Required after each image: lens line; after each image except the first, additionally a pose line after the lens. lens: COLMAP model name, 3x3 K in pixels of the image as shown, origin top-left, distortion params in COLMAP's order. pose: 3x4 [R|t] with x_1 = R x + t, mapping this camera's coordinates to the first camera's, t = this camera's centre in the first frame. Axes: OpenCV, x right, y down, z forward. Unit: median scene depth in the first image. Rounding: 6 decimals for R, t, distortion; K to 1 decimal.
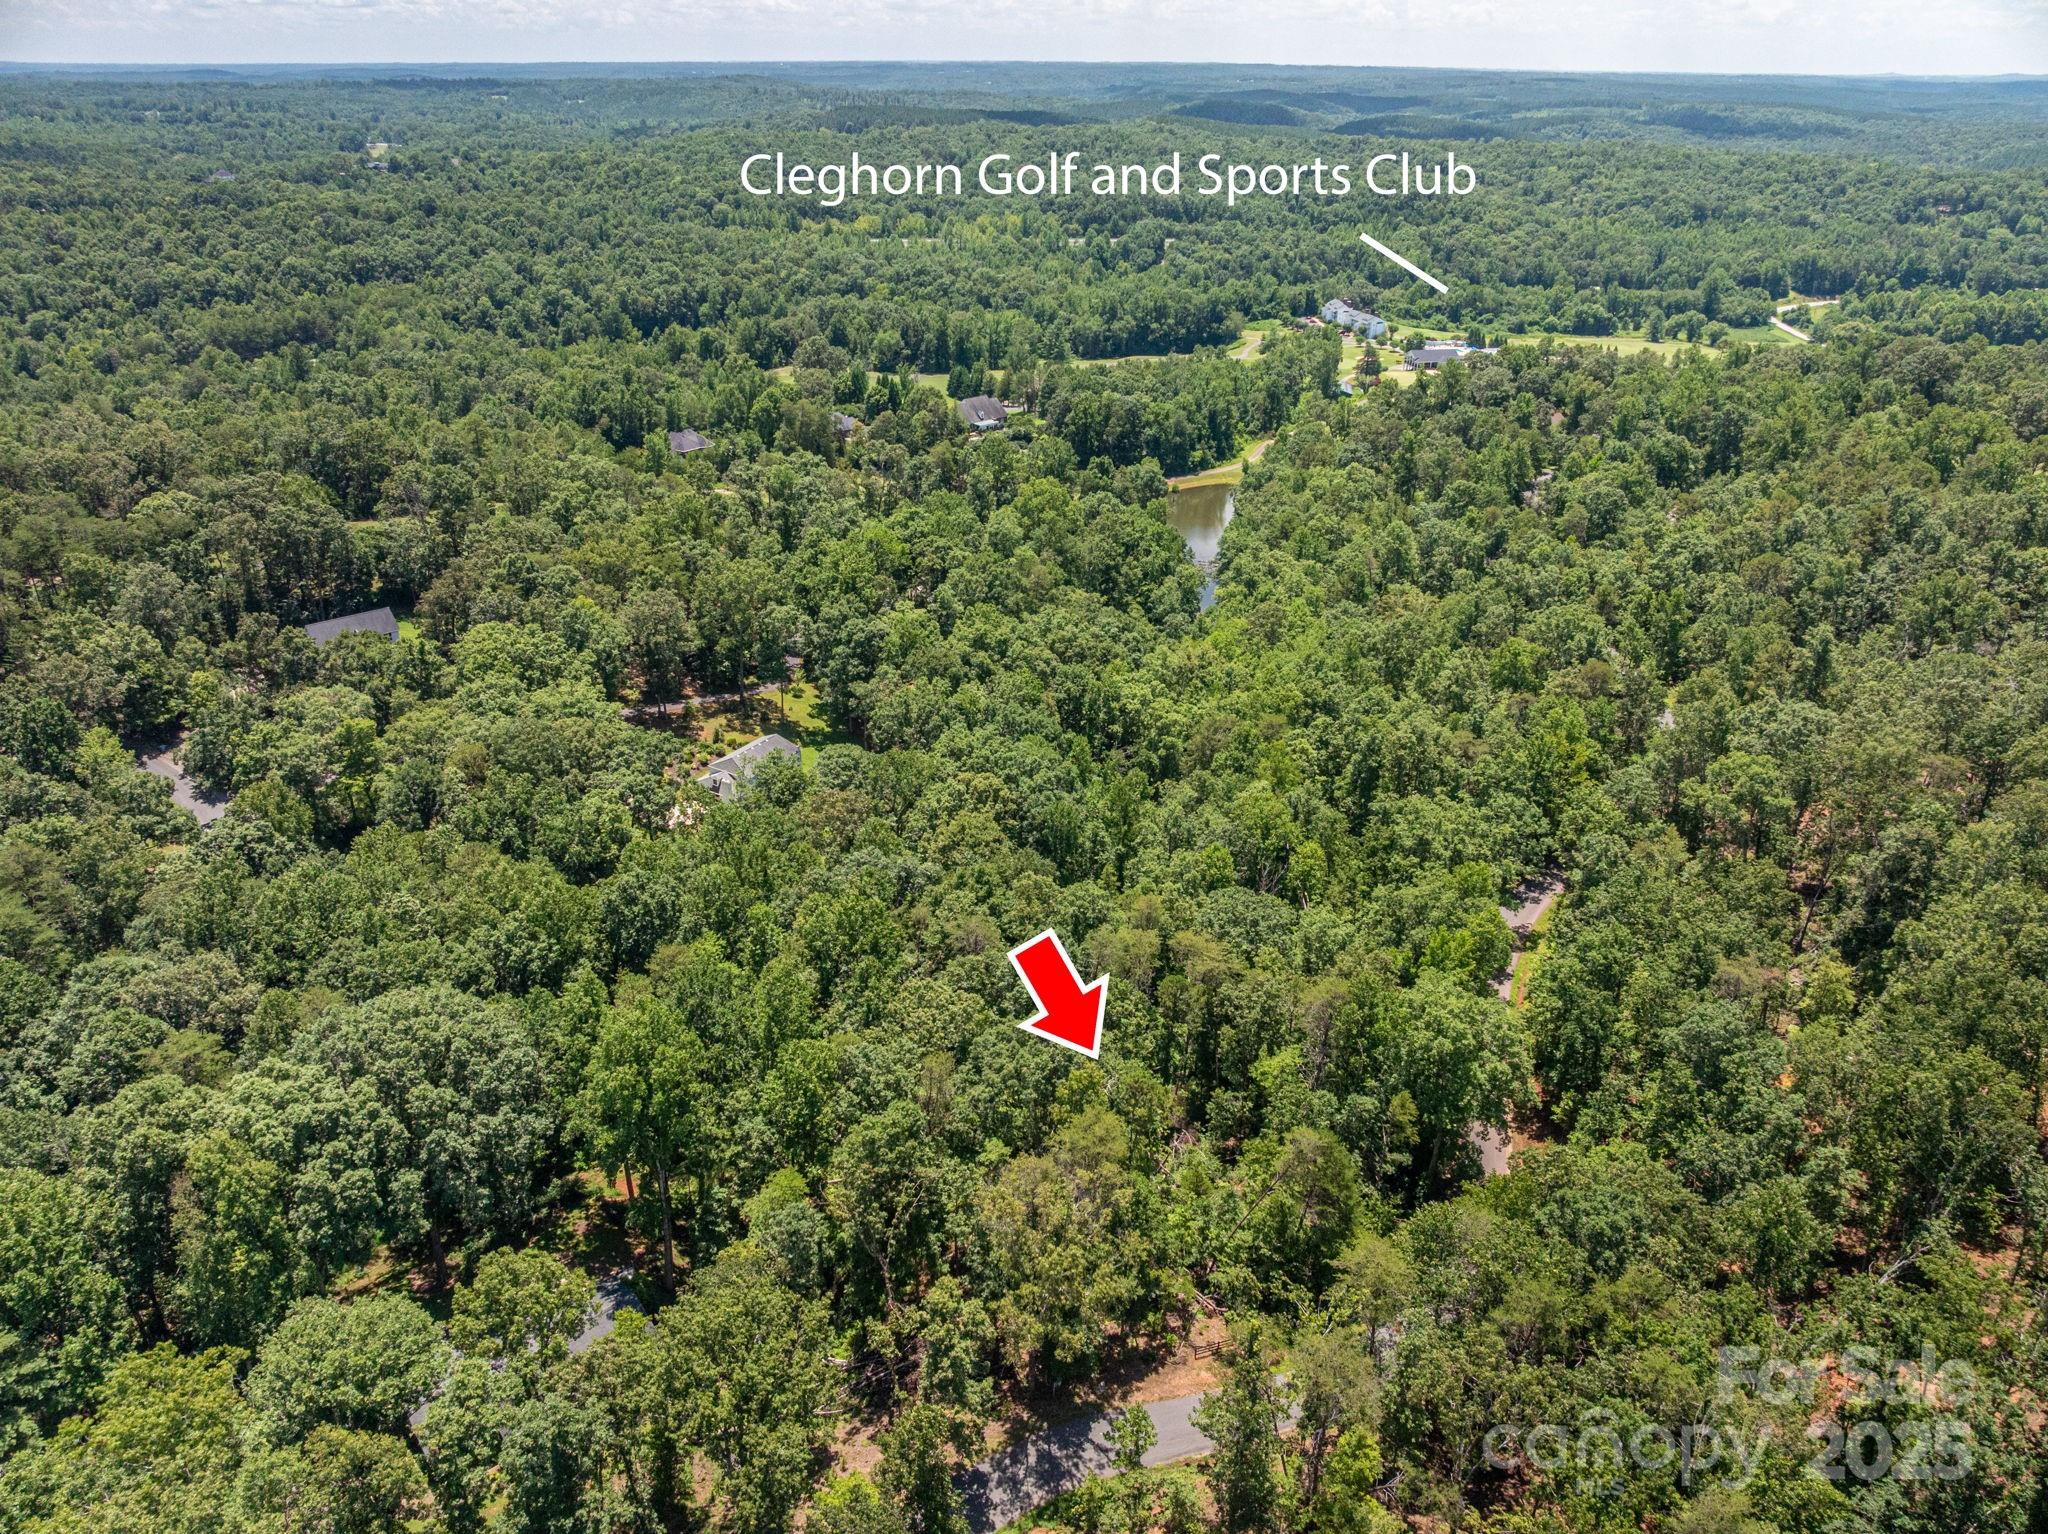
lens RADIAL K [[1459.0, 0, 1032.2], [0, 1459.0, 772.1], [0, 0, 1]] dist [-0.059610, 0.031229]
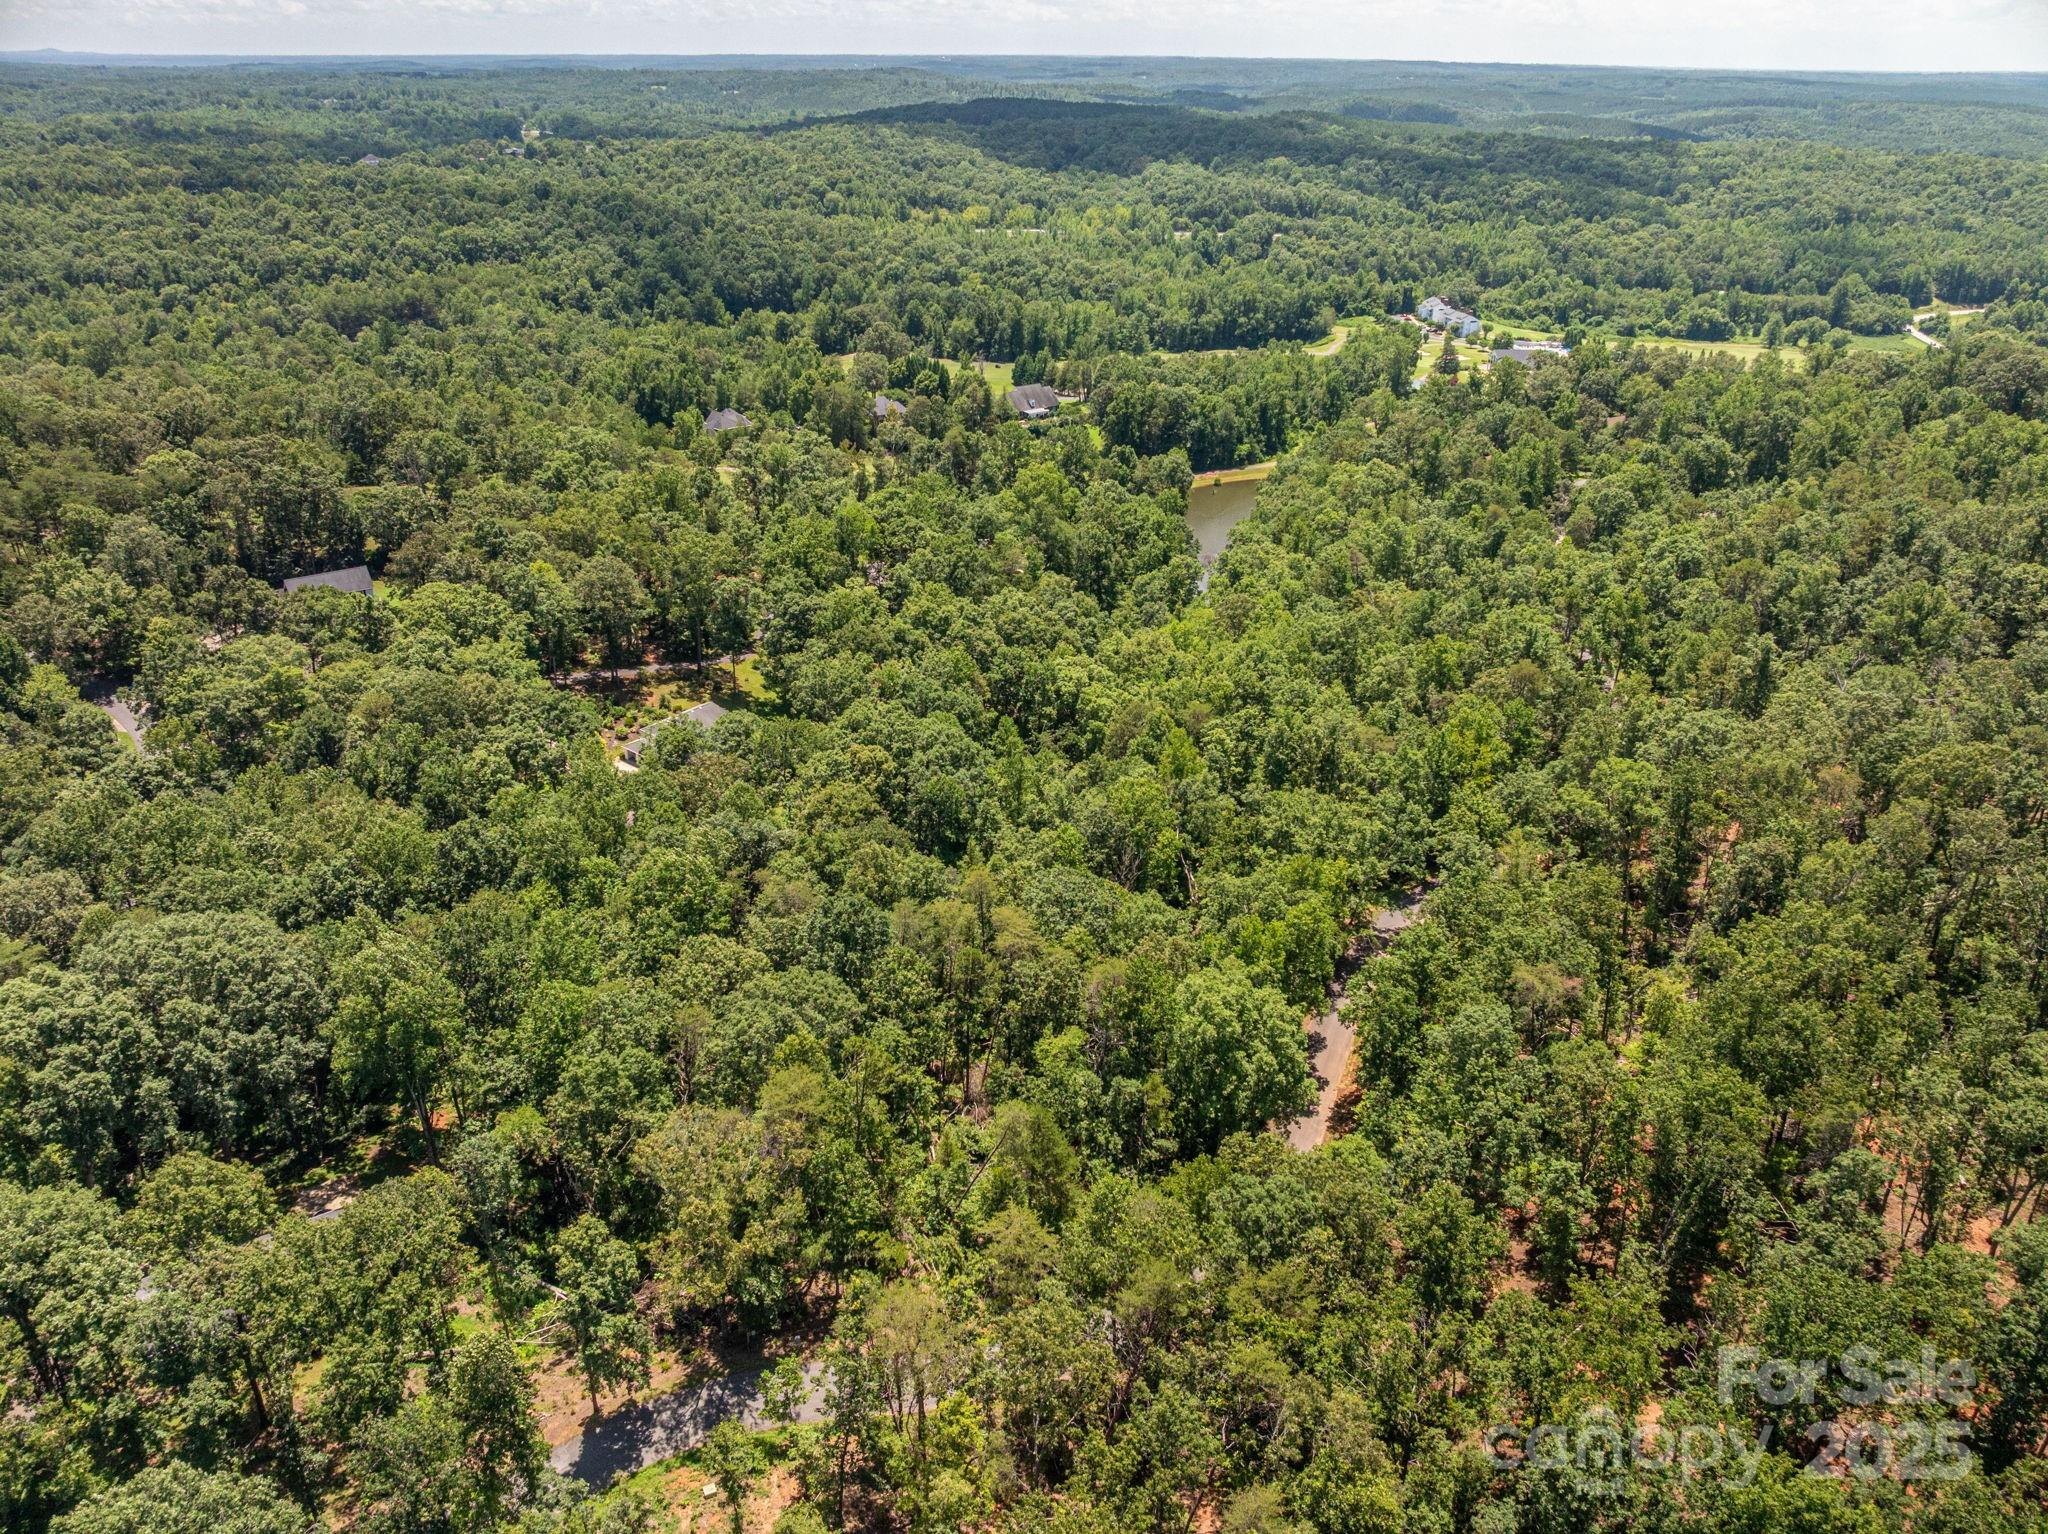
lens RADIAL K [[1459.0, 0, 1033.5], [0, 1459.0, 767.2], [0, 0, 1]] dist [-0.059610, 0.031229]
pose [[0.994576, 0.047479, -0.092540, 0.131632], [-0.047494, 0.998869, 0.002043, 0.006250], [0.092533, 0.002363, 0.995707, 0.002878]]
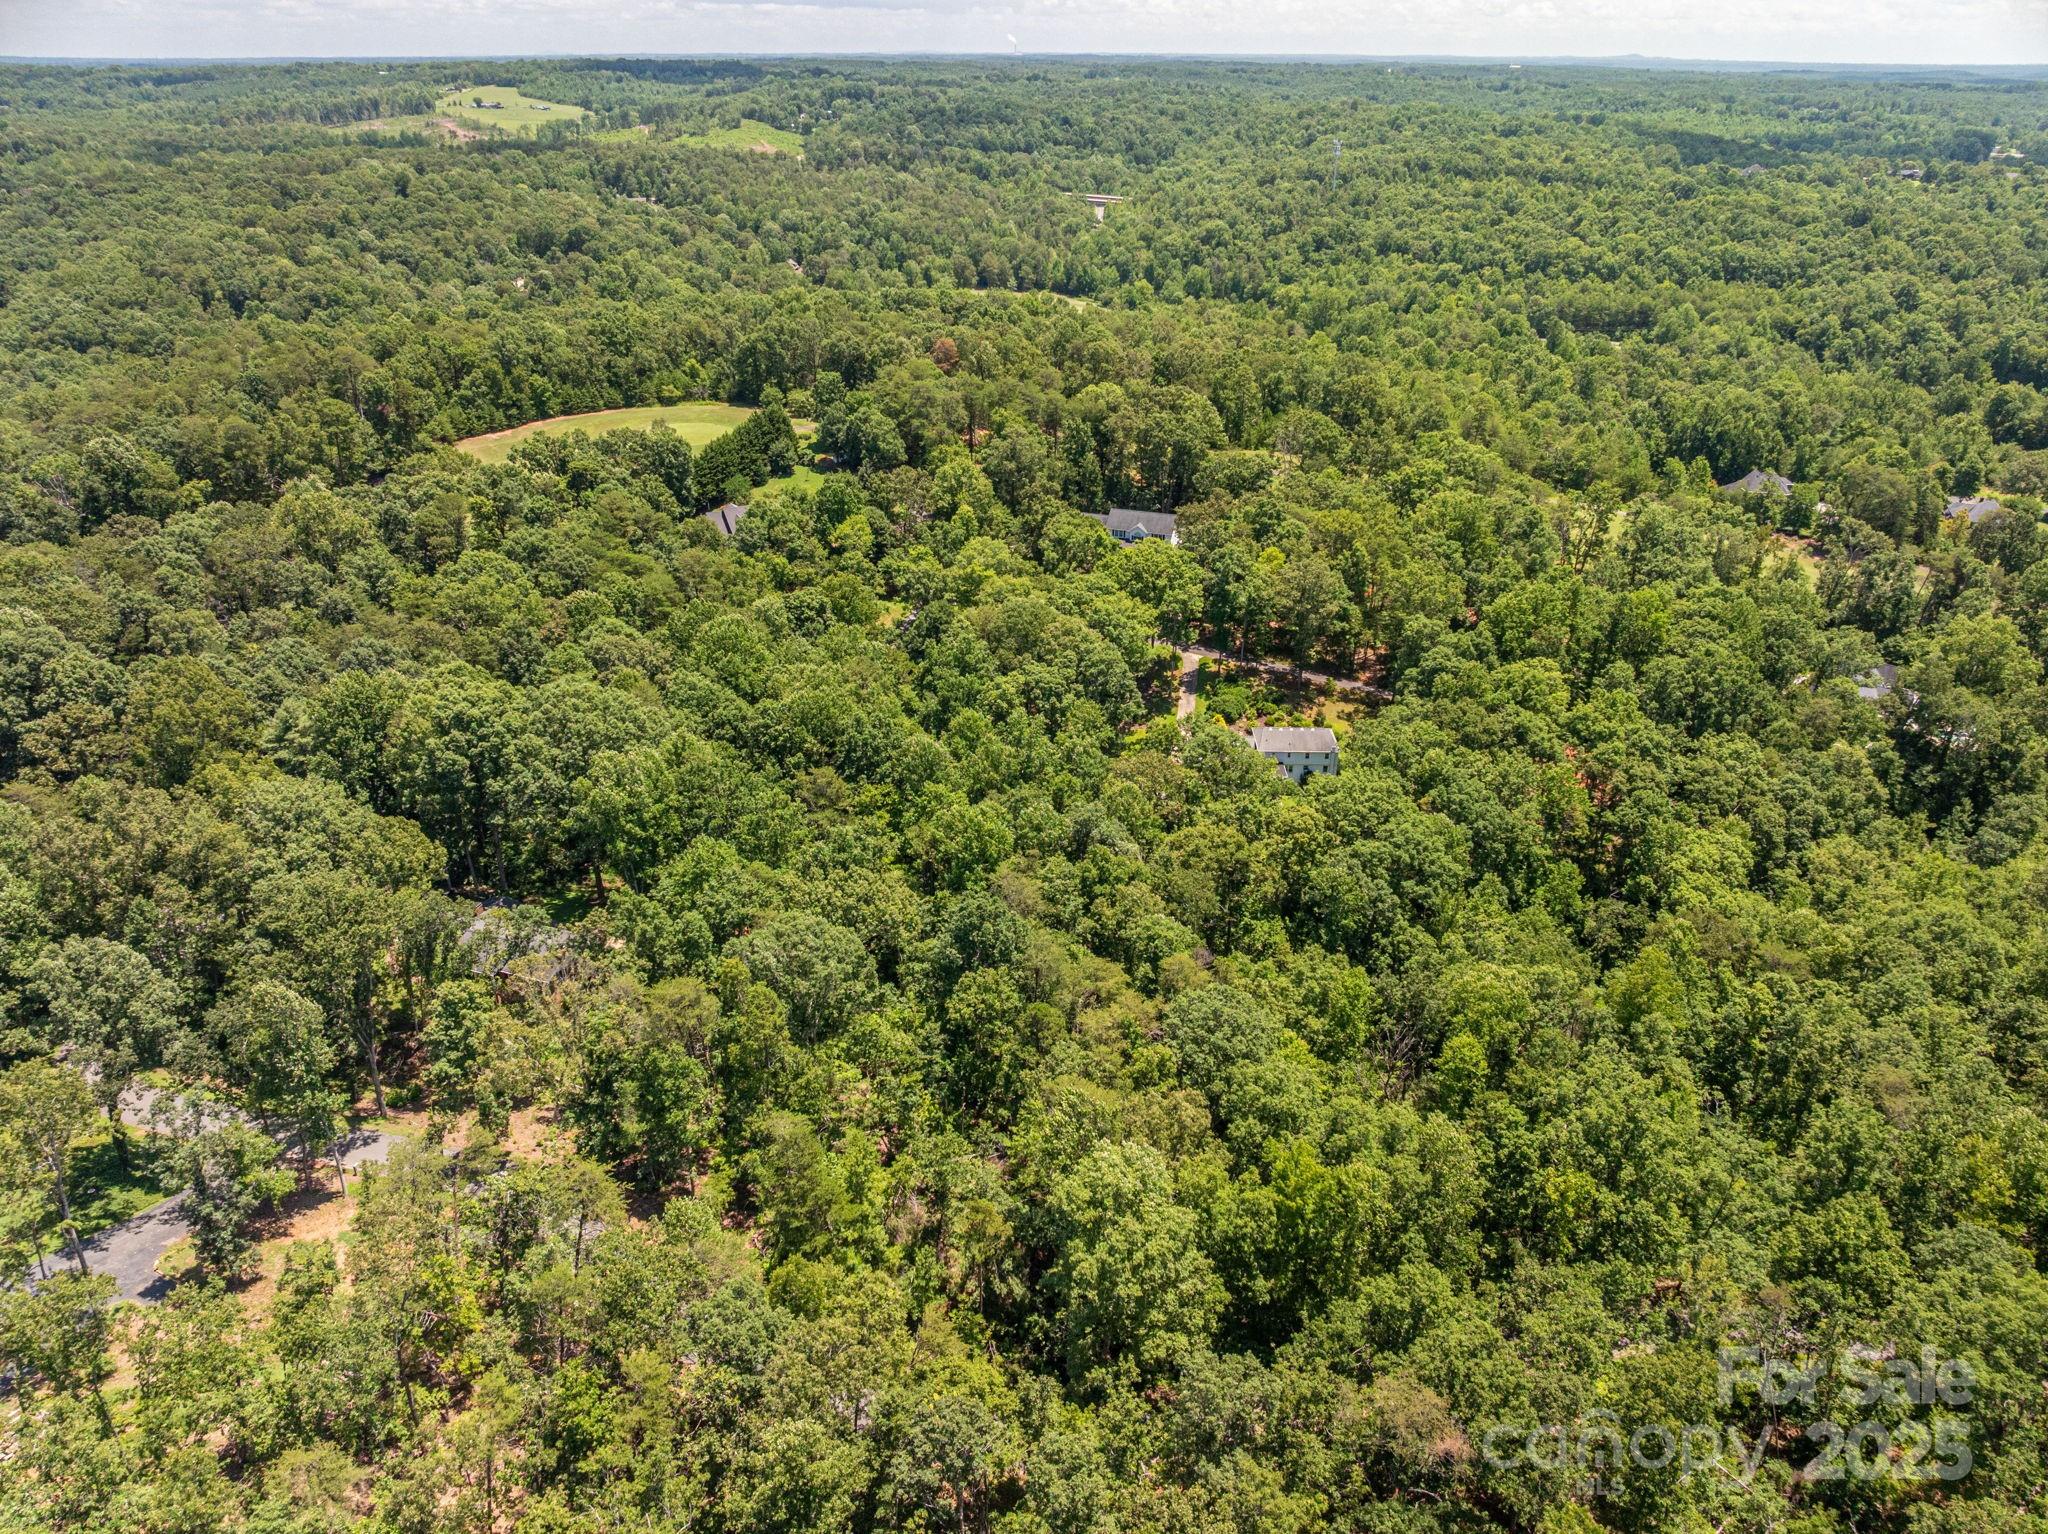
lens RADIAL K [[1459.0, 0, 1035.4], [0, 1459.0, 764.8], [0, 0, 1]] dist [-0.059610, 0.031229]
pose [[0.518119, 0.378353, -0.767073, 0.441393], [-0.382255, 0.904719, 0.188052, -0.102187], [0.765136, 0.195784, 0.613380, 0.218830]]
